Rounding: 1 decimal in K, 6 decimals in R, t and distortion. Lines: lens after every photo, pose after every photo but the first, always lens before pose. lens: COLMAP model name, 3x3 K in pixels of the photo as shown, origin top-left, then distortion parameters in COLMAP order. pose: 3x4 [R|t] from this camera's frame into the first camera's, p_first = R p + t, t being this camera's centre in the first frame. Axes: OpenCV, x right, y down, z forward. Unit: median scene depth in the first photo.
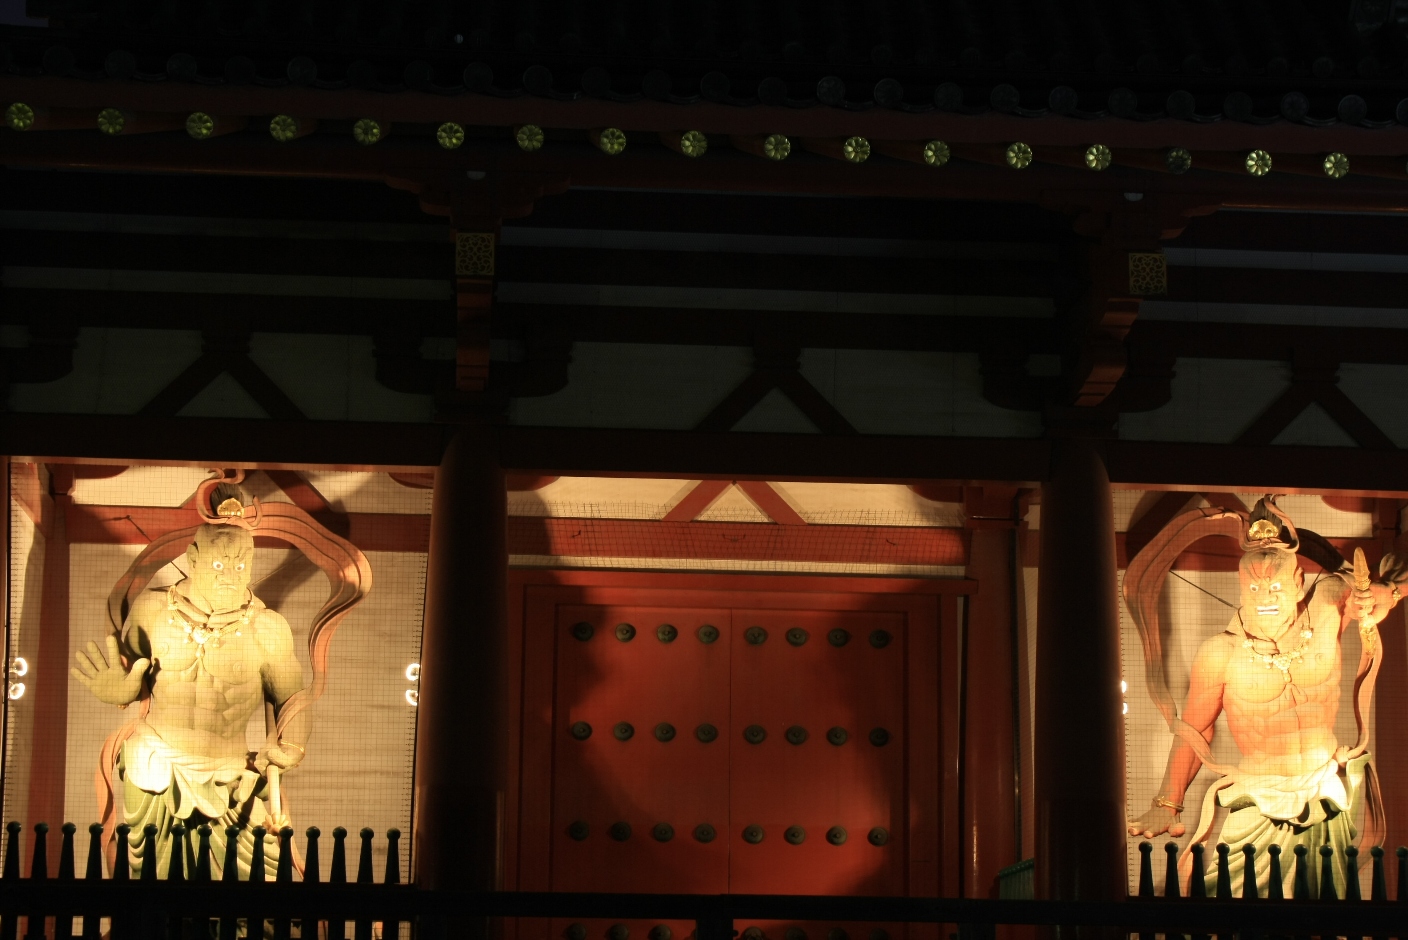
lens RADIAL K [[2947.9, 0, 704.0], [0, 2947.9, 470.0], [0, 0, 1]] dist [0.057658, -0.103063]
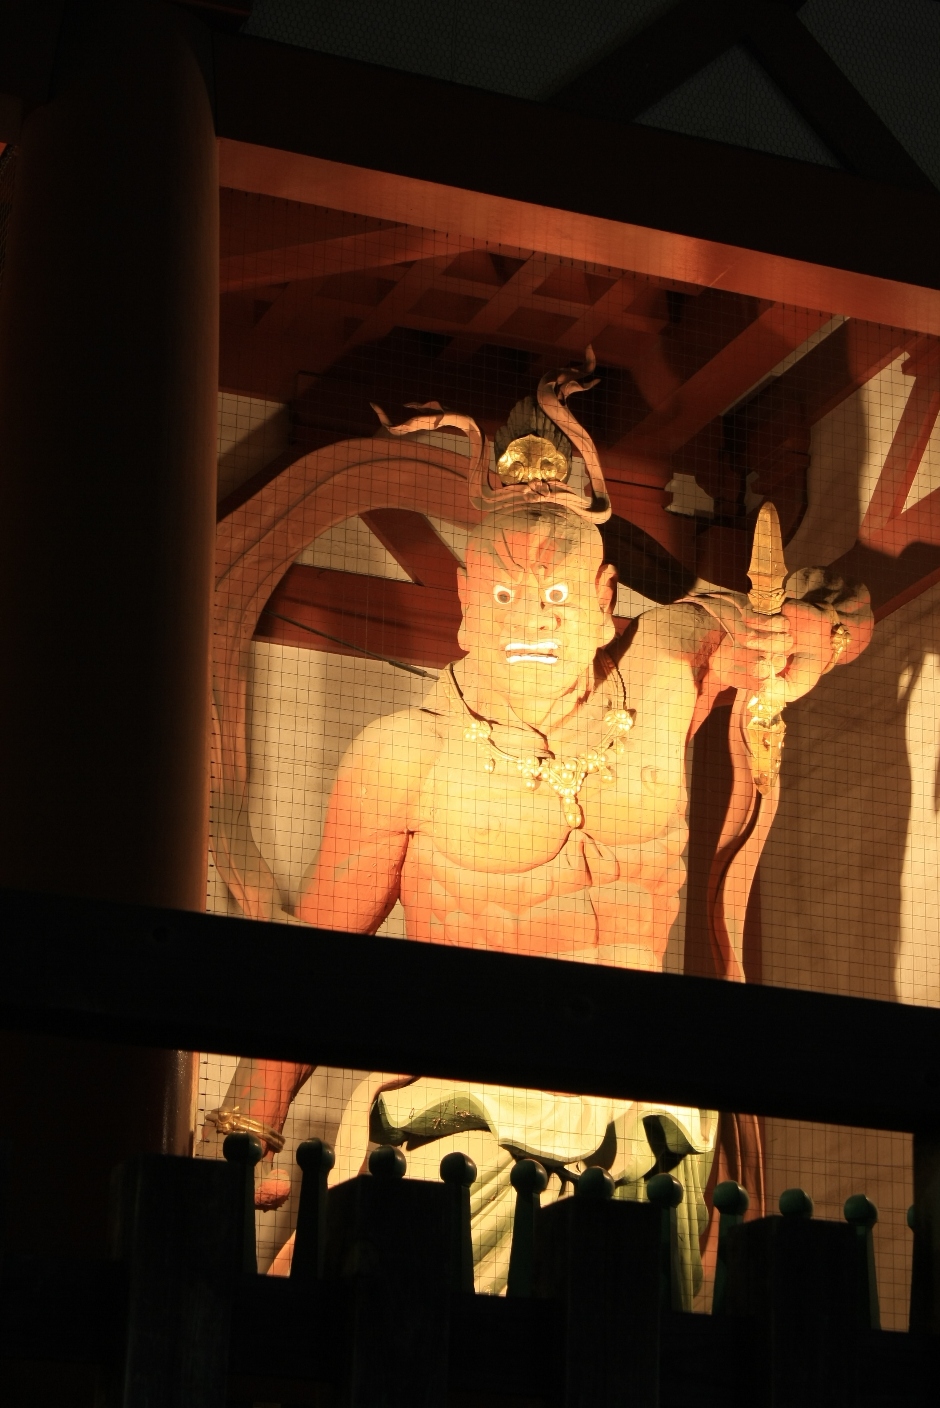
lens RADIAL K [[3251.4, 0, 470.0], [0, 3251.4, 704.0], [0, 0, 1]] dist [-0.226983, -0.072115]
pose [[0.953527, 0.109065, 0.280877, 0.059505], [-0.070529, 0.987082, -0.143855, 0.118480], [-0.292938, 0.117360, 0.948901, 0.584369]]
